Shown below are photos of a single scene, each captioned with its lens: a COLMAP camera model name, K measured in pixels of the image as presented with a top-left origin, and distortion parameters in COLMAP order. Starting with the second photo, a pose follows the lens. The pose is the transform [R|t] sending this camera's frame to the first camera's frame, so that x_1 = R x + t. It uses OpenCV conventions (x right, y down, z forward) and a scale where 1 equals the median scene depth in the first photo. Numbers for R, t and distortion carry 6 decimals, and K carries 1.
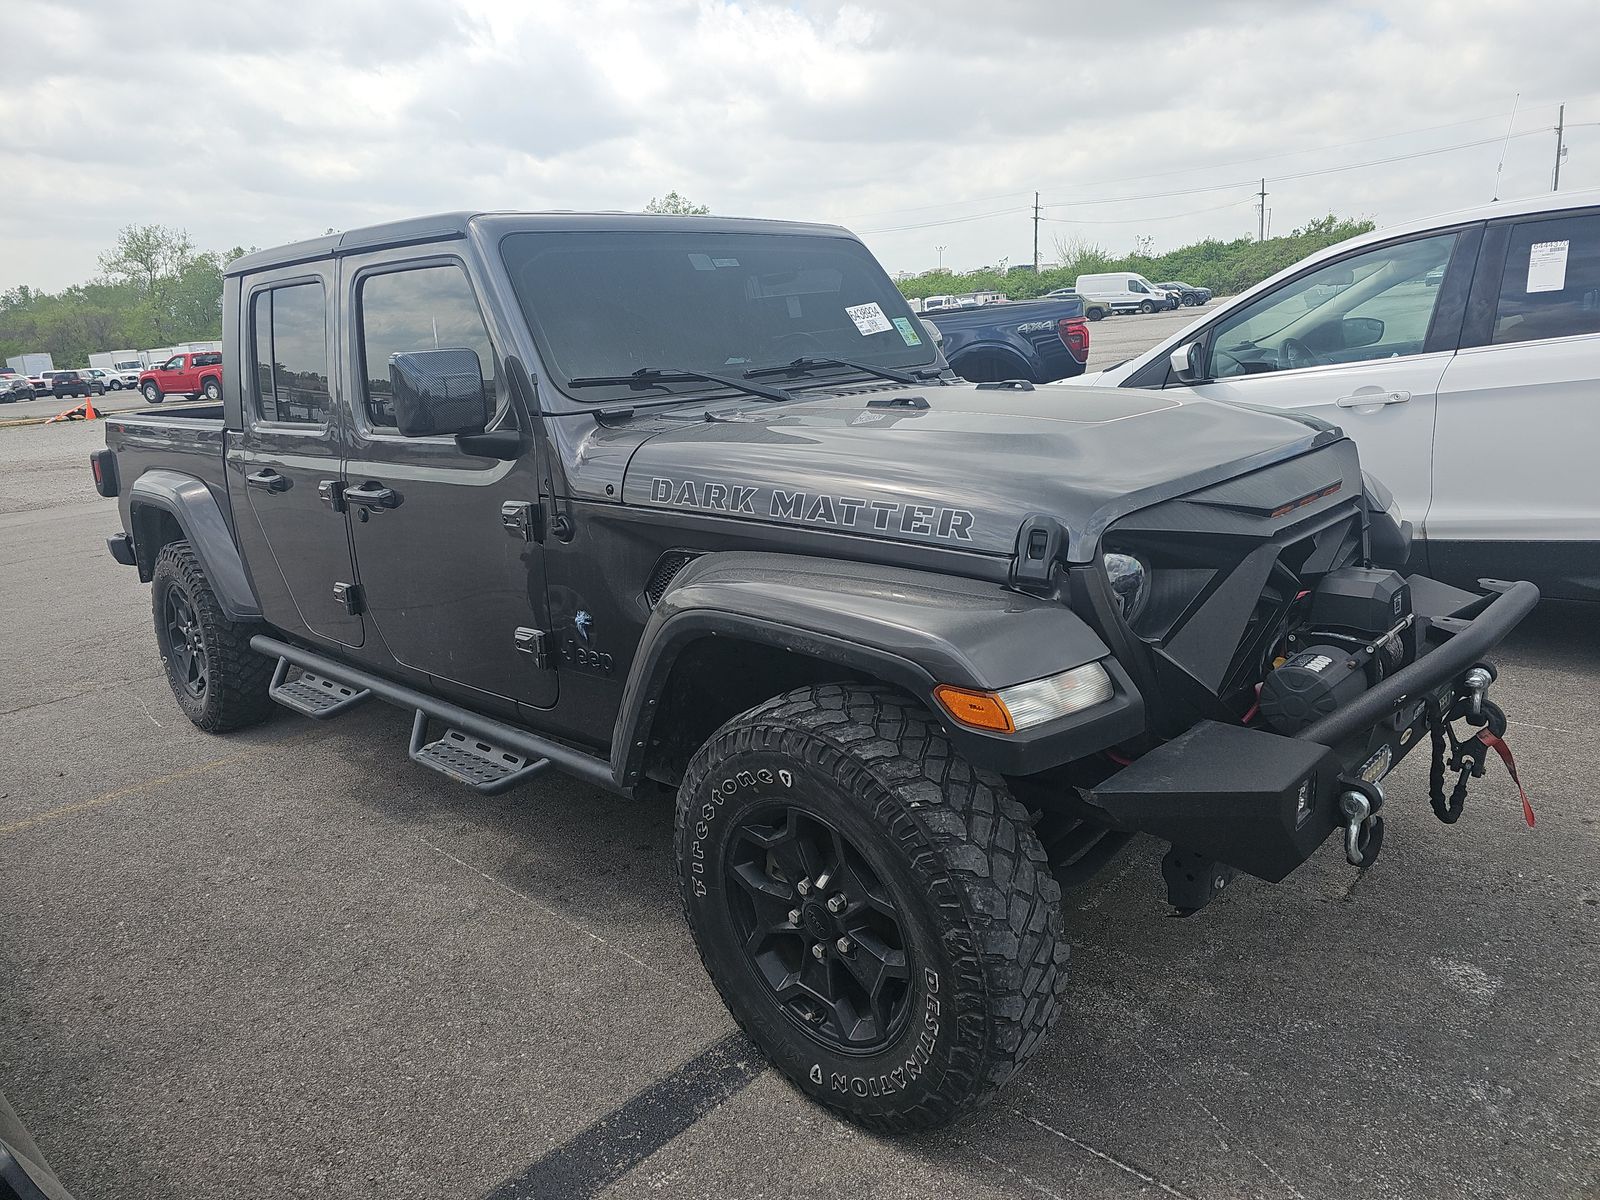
lens RADIAL K [[1039.9, 0, 800.0], [0, 1039.9, 600.0], [0, 0, 1]] dist [0.053375, -0.050403]
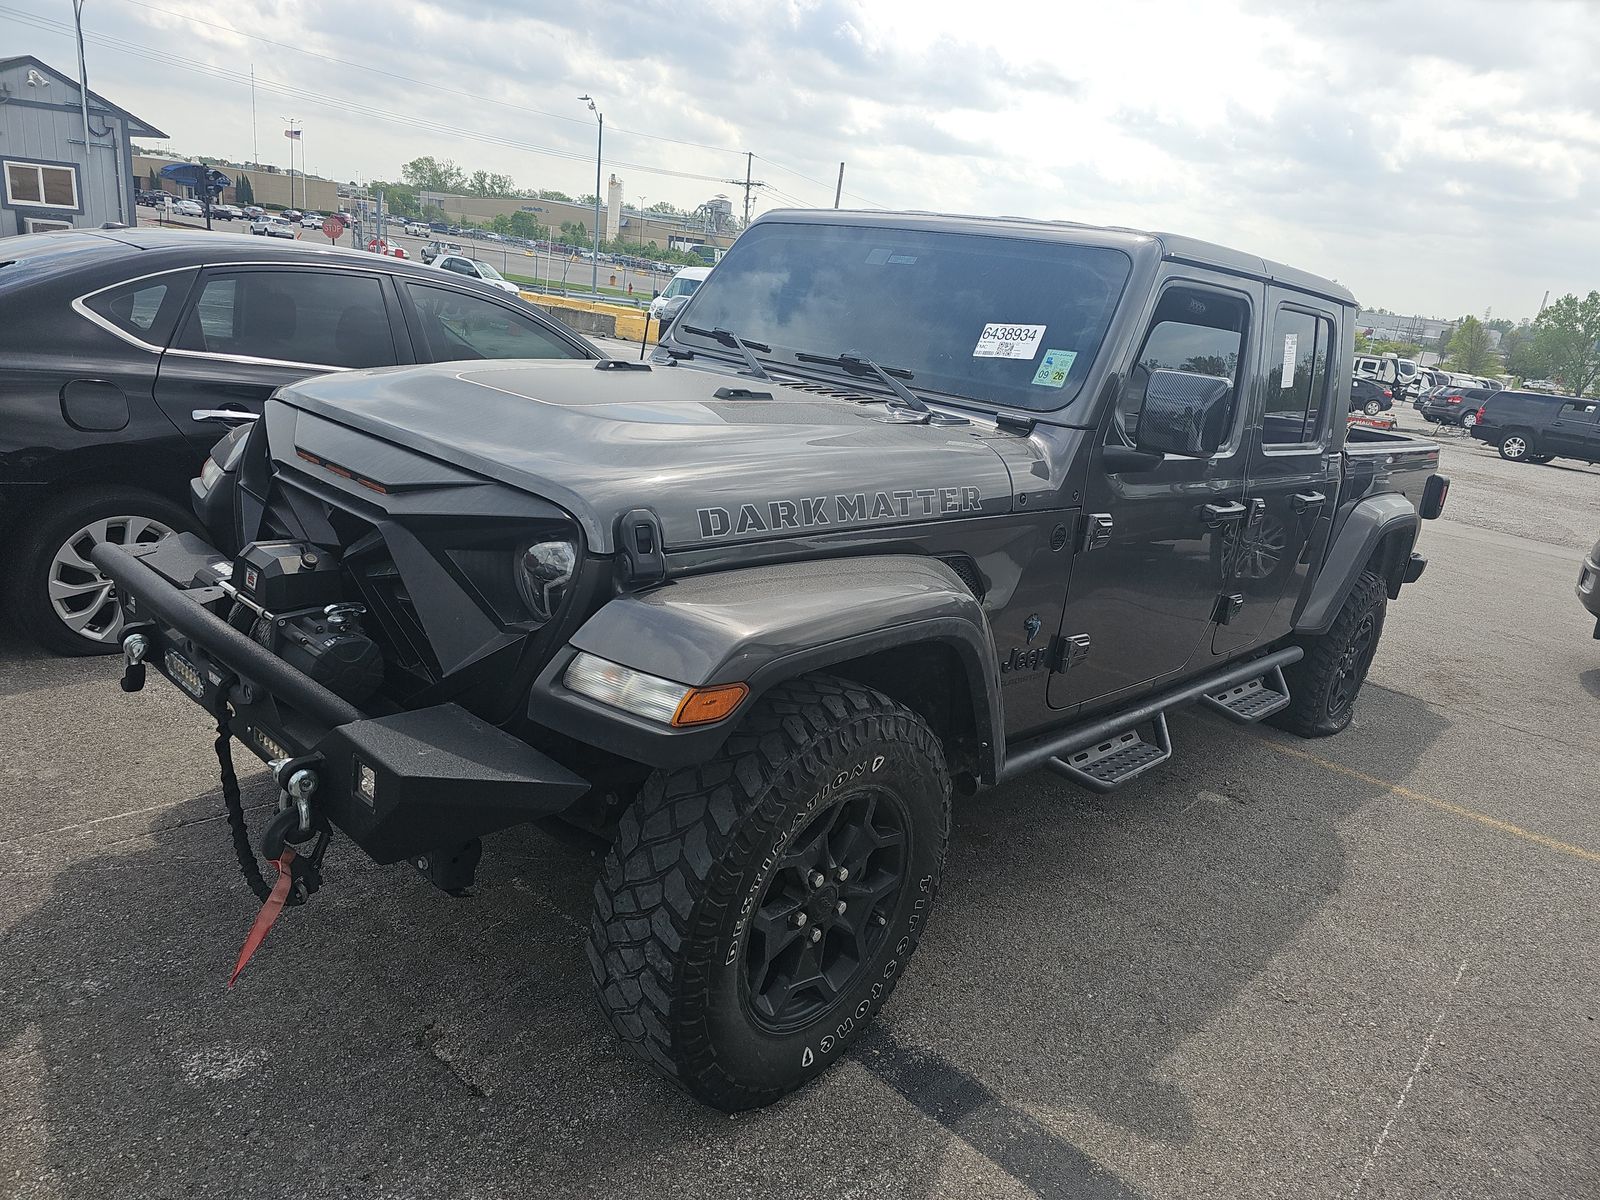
lens RADIAL K [[1039.9, 0, 800.0], [0, 1039.9, 600.0], [0, 0, 1]] dist [0.053375, -0.050403]
pose [[0.041097, 0.340919, -0.939194, 1.007868], [-0.385213, 0.872725, 0.299936, -0.308876], [0.921912, 0.349463, 0.167193, 0.880027]]
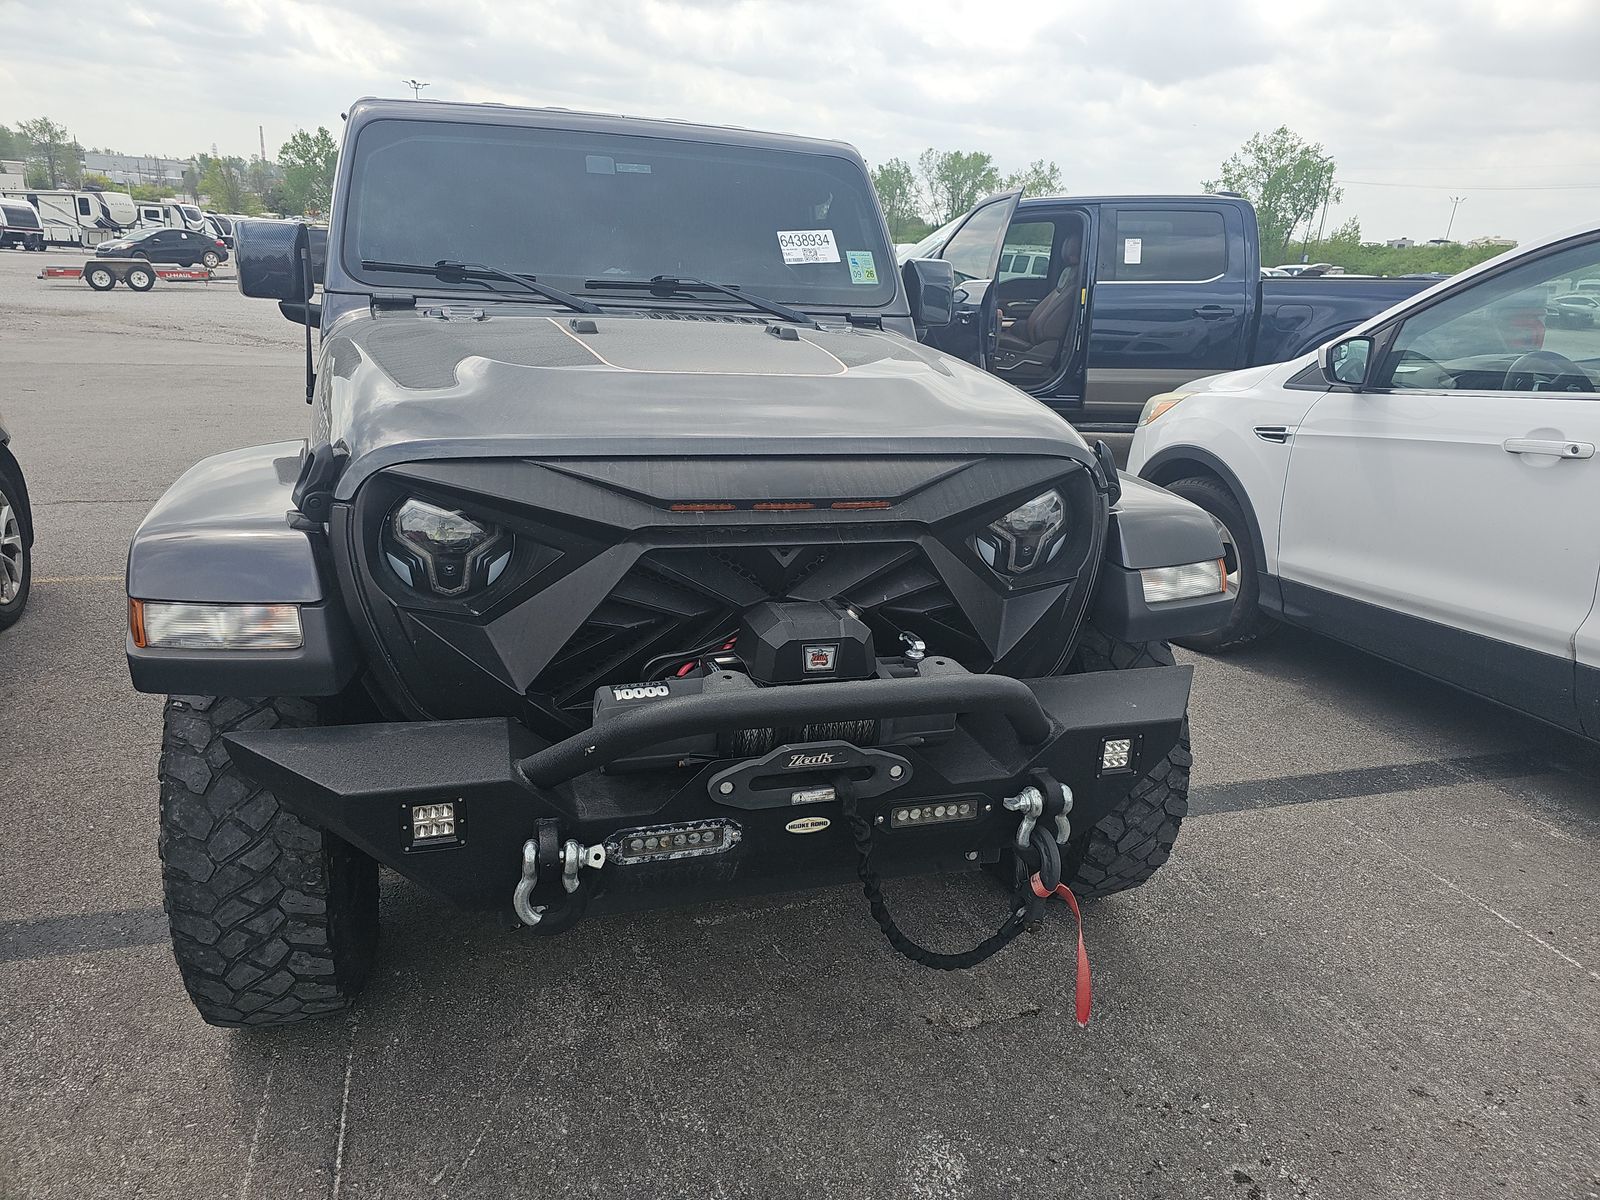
lens RADIAL K [[1039.9, 0, 800.0], [0, 1039.9, 600.0], [0, 0, 1]] dist [0.053375, -0.050403]
pose [[0.869976, 0.247003, -0.426769, 0.585473], [-0.221989, 0.969015, 0.108312, -0.078315], [0.440299, 0.000509, 0.897851, 0.207125]]
